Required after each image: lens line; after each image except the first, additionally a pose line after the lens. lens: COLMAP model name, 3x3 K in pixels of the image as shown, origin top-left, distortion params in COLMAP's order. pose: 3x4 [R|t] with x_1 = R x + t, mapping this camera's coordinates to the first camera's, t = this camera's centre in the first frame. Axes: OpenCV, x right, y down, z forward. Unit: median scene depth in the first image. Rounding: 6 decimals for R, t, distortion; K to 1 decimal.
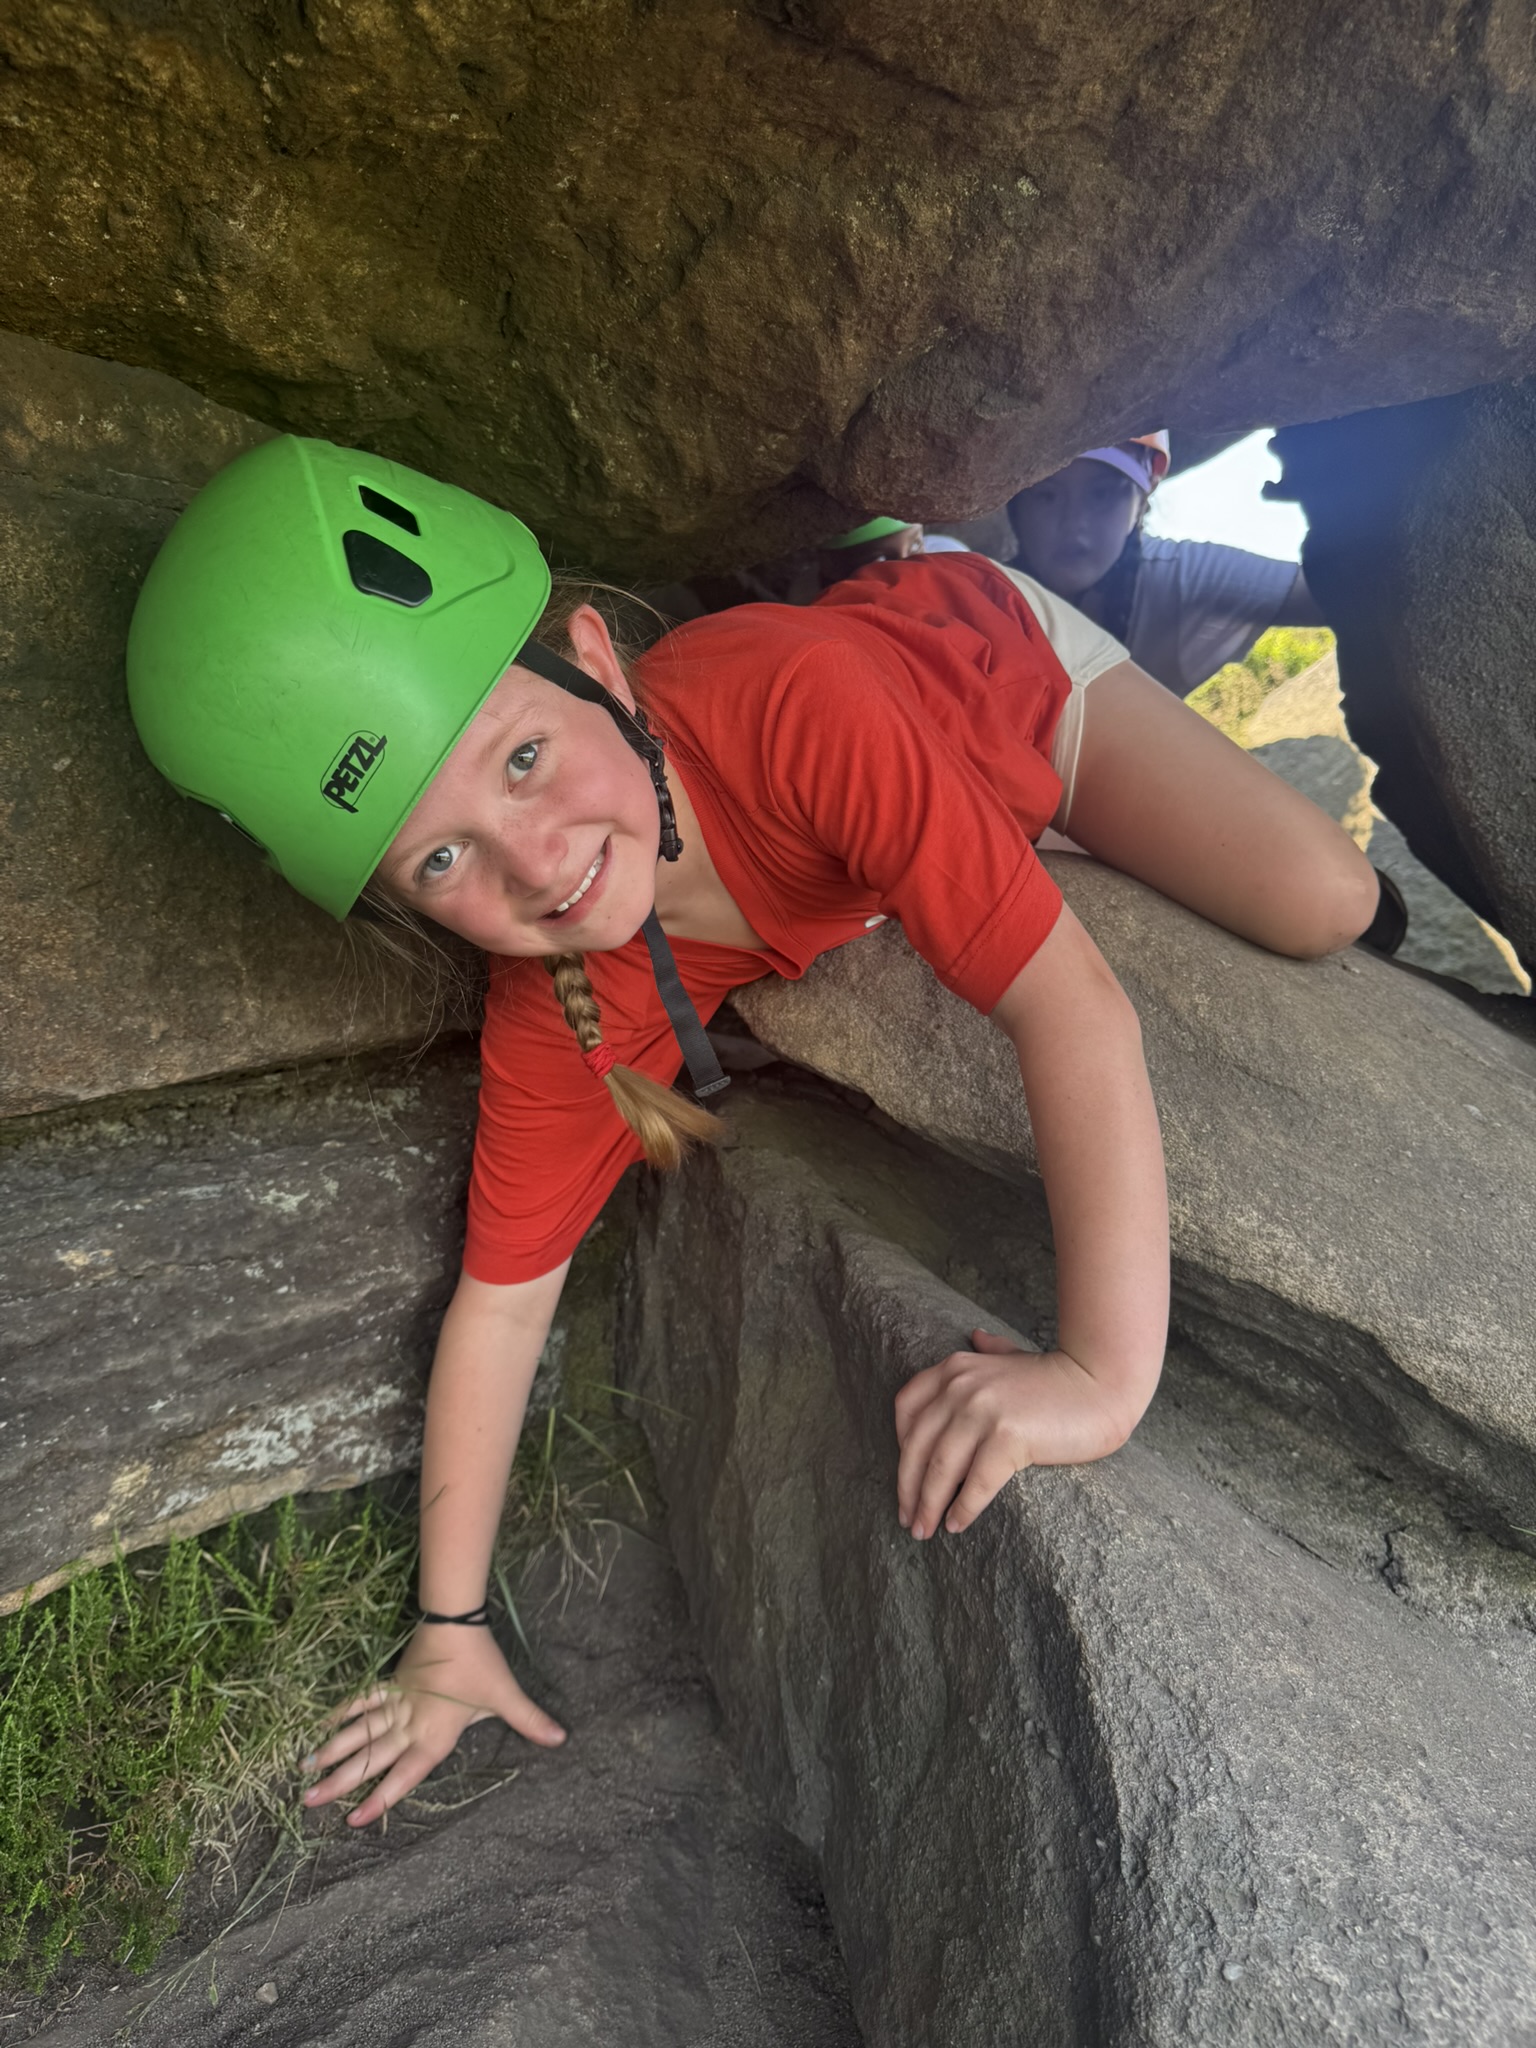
lens RADIAL K [[1479.2, 0, 774.4], [0, 1479.2, 1027.9], [0, 0, 1]] dist [-0.007739, -0.004984]
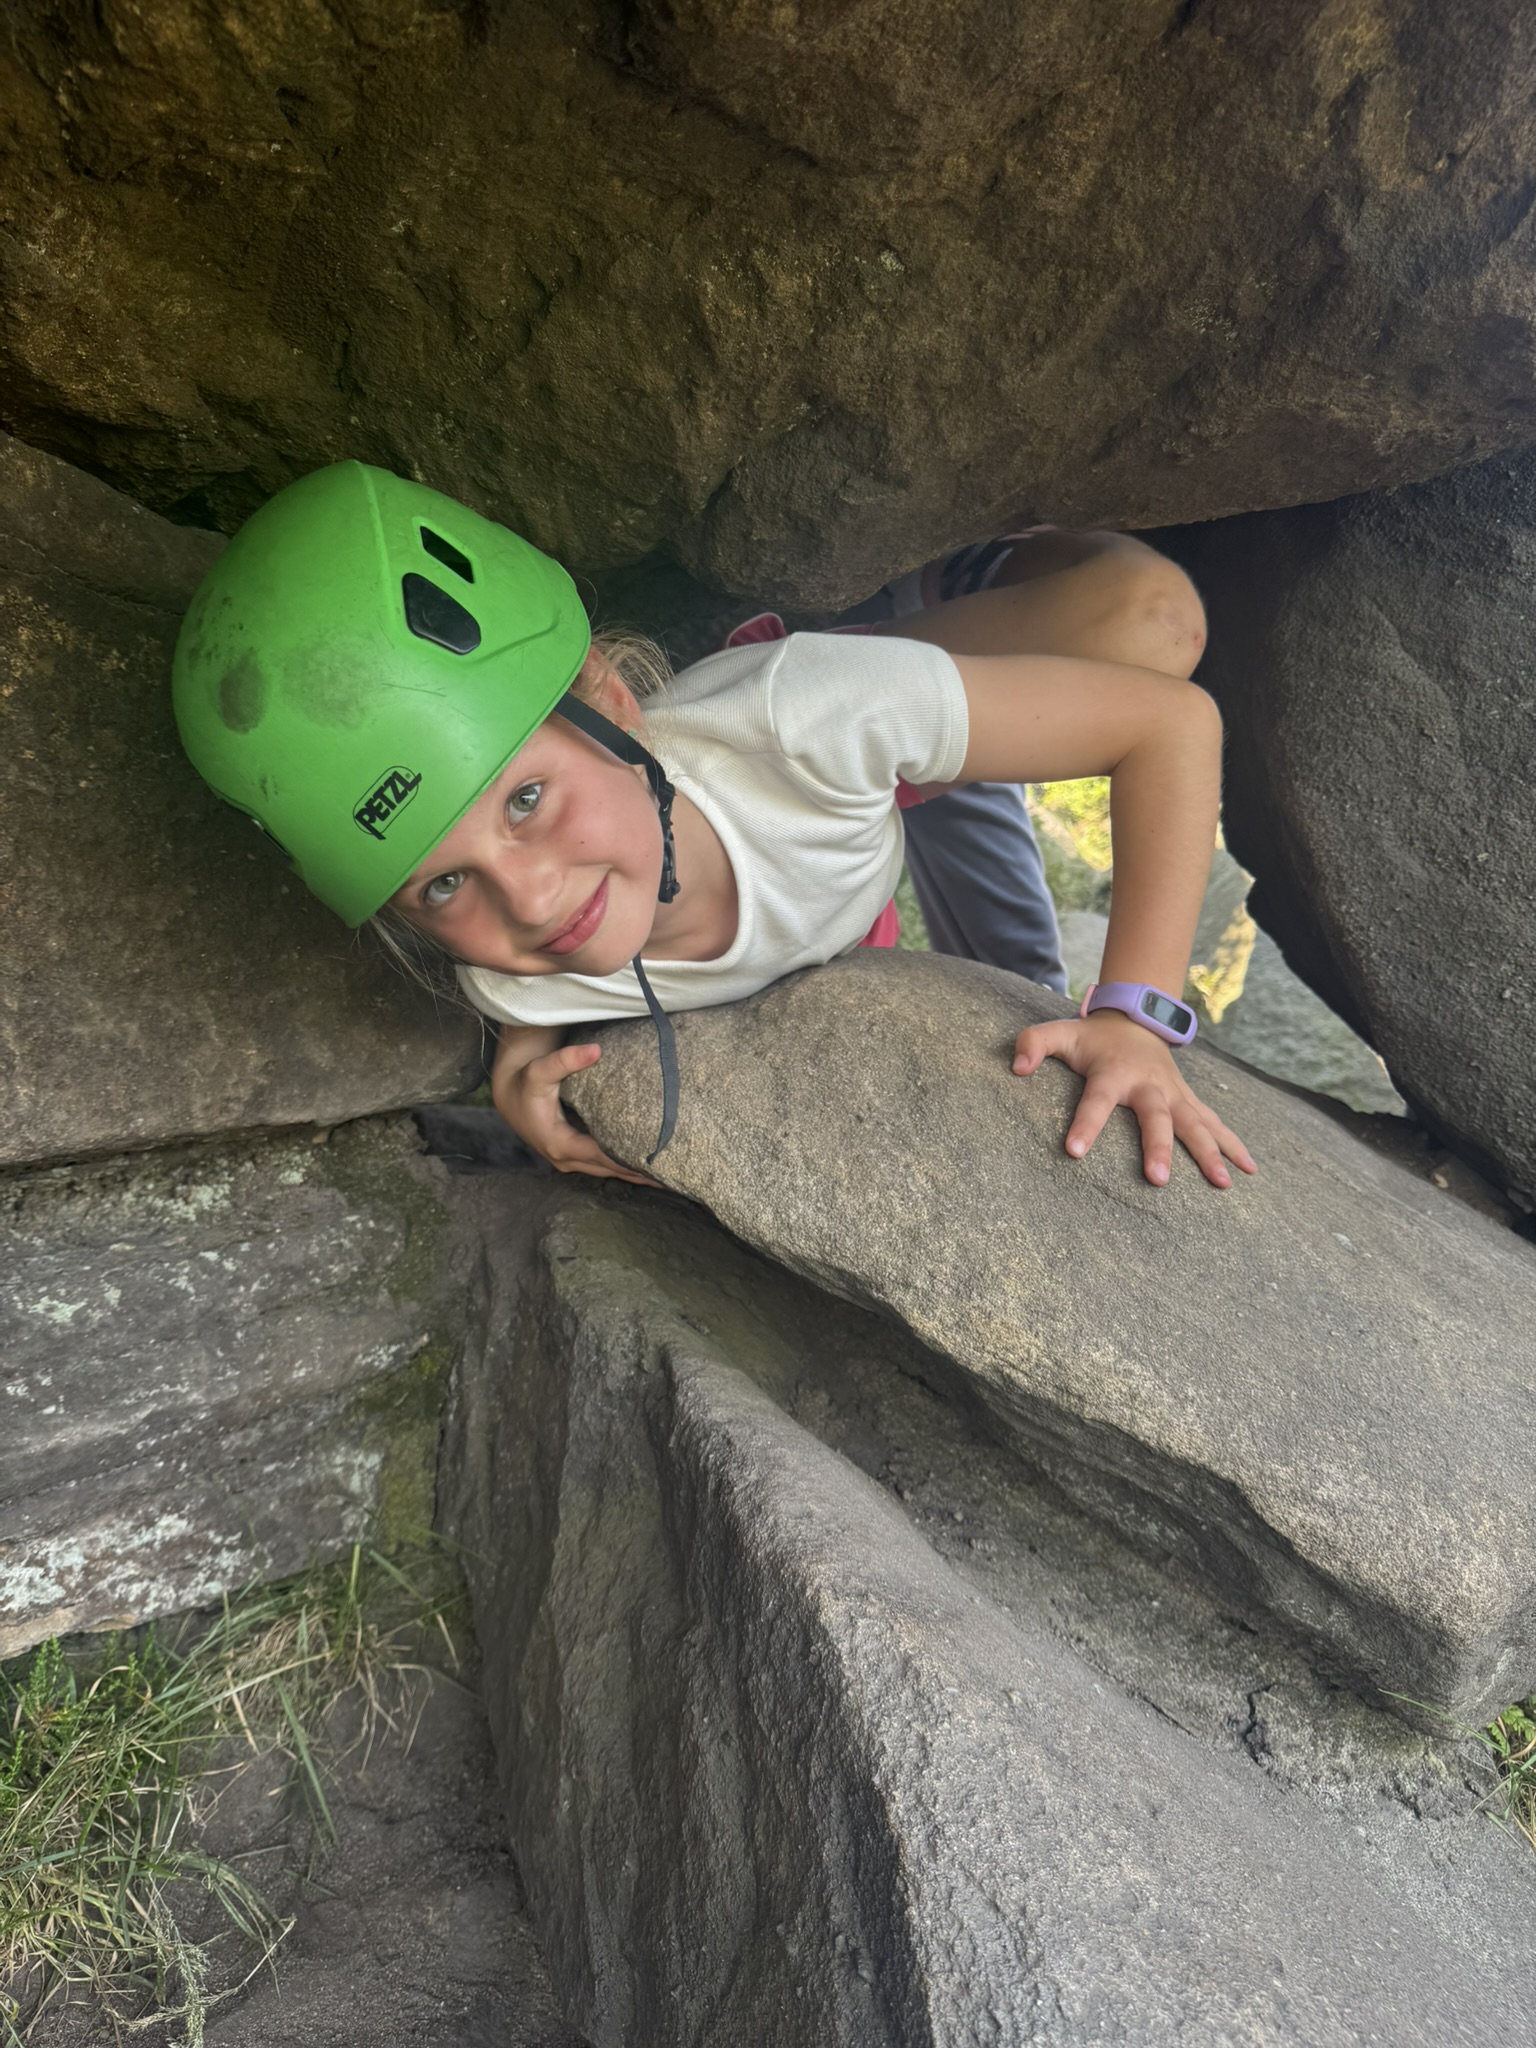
lens RADIAL K [[1477.6, 0, 754.7], [0, 1477.6, 1038.4], [0, 0, 1]] dist [-0.006451, -0.006113]
pose [[0.998057, 0.029756, 0.054748, 0.045096], [-0.026743, 0.998130, -0.054971, -0.012092], [-0.056281, 0.053400, 0.996986, 0.076959]]
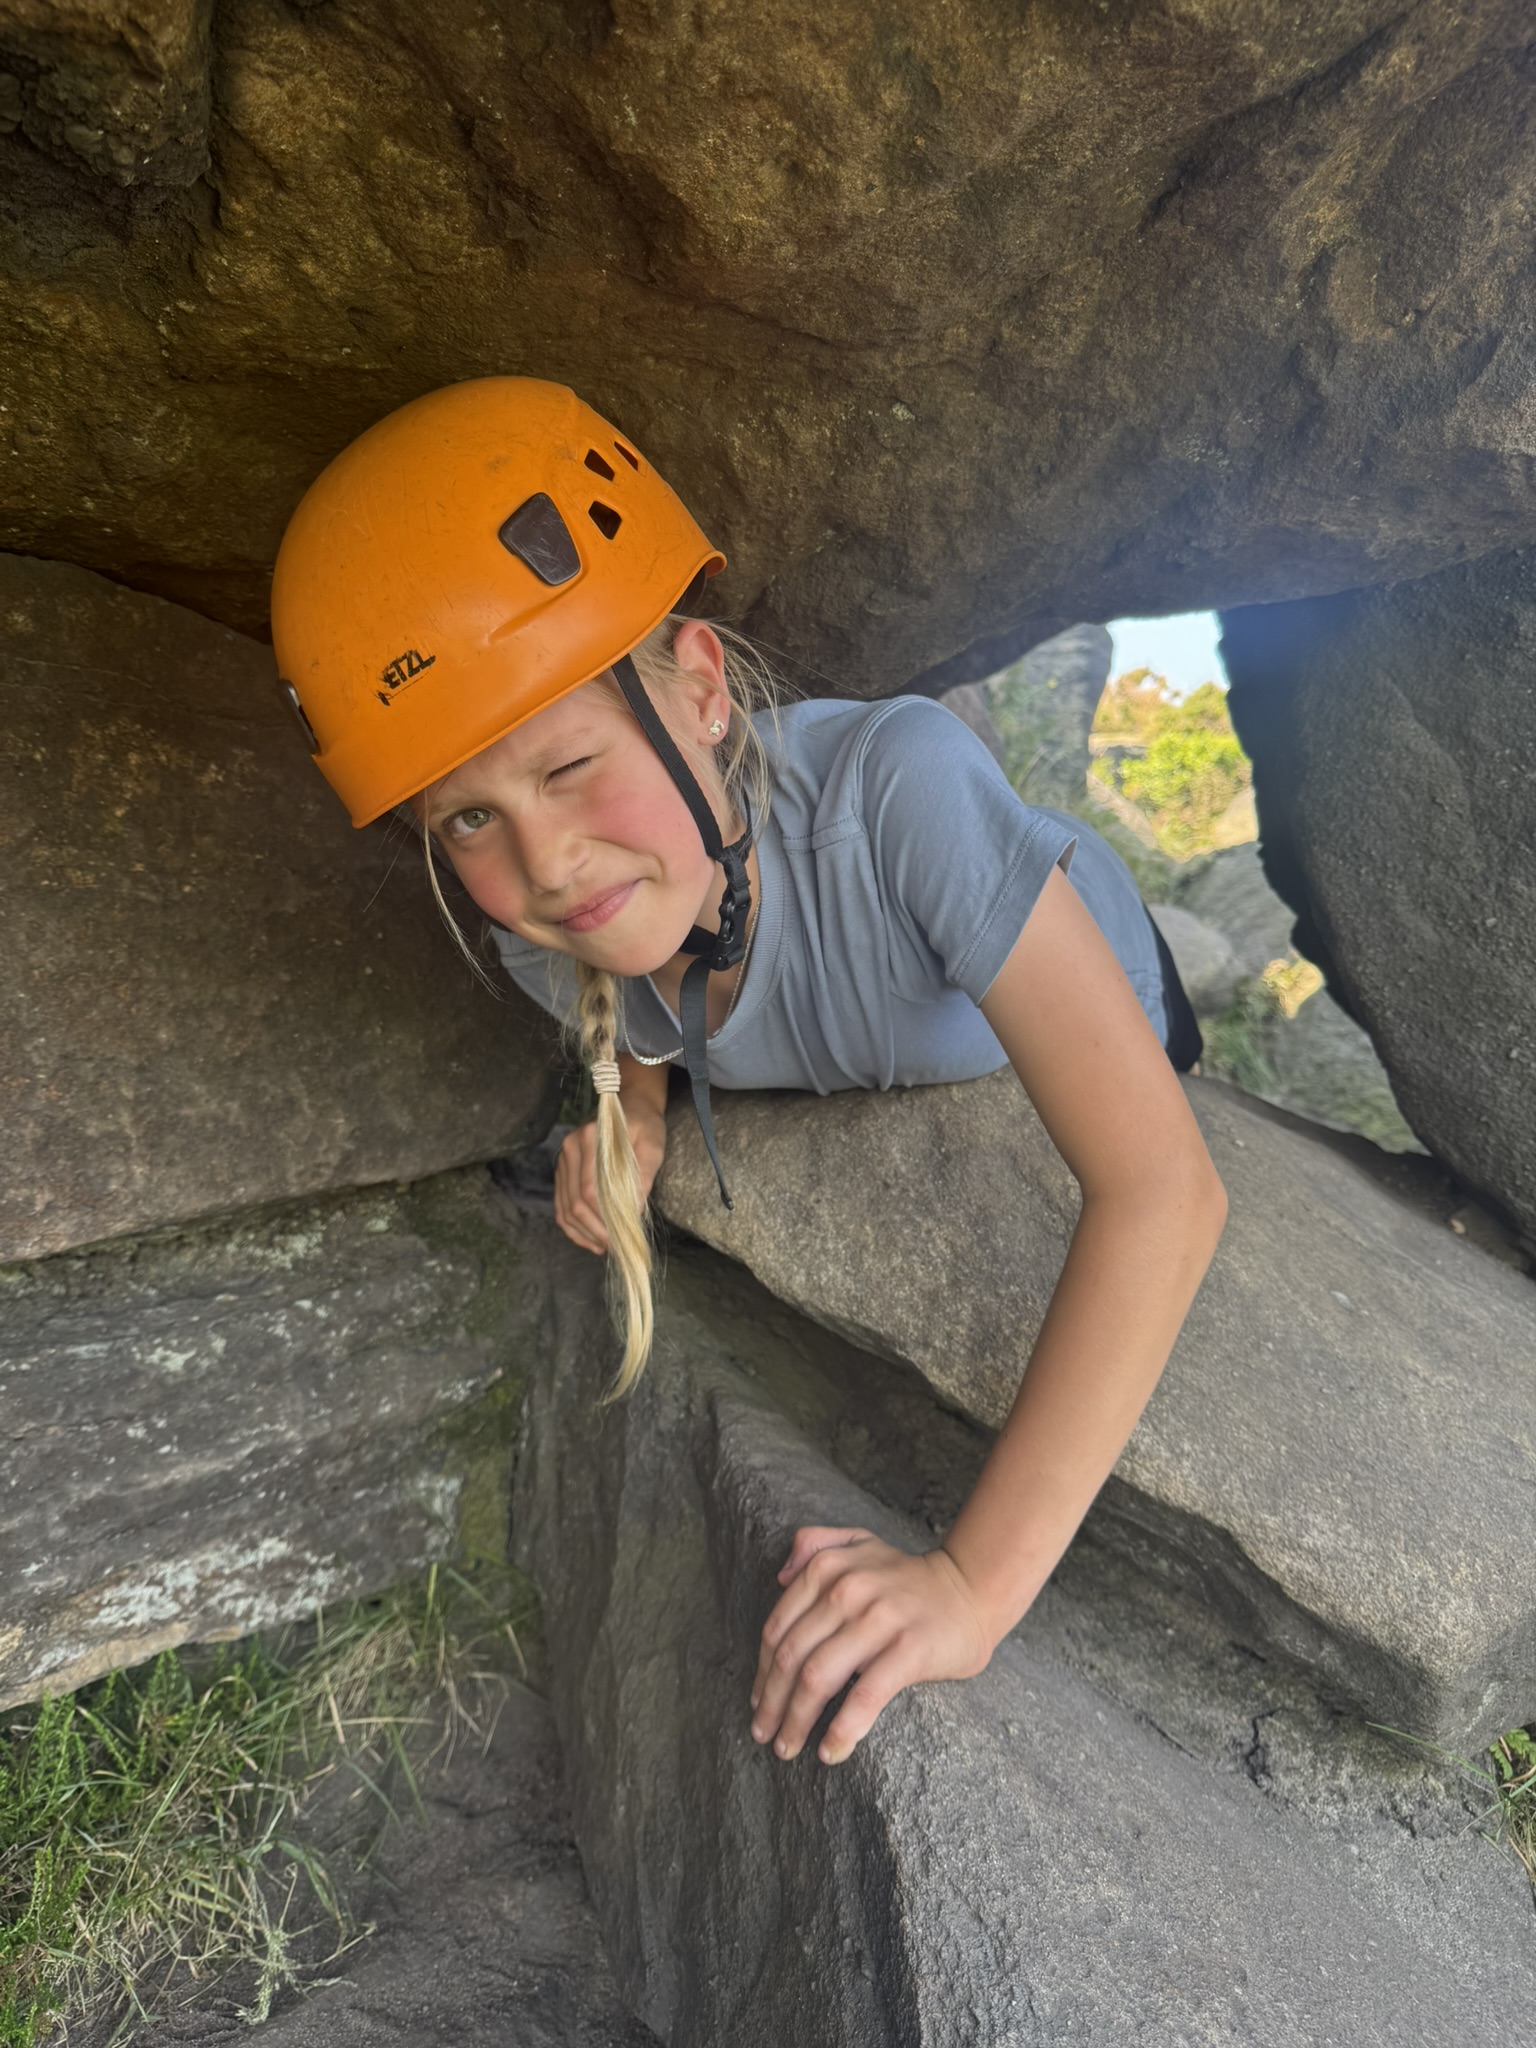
lens RADIAL K [[1482.9, 0, 755.7], [0, 1482.9, 1030.8], [0, 0, 1]] dist [-0.010377, -0.003650]
pose [[0.999777, 0.020733, -0.004016, 0.079377], [-0.020890, 0.998803, -0.044232, -0.082324], [0.003094, 0.044306, 0.999013, -0.028464]]
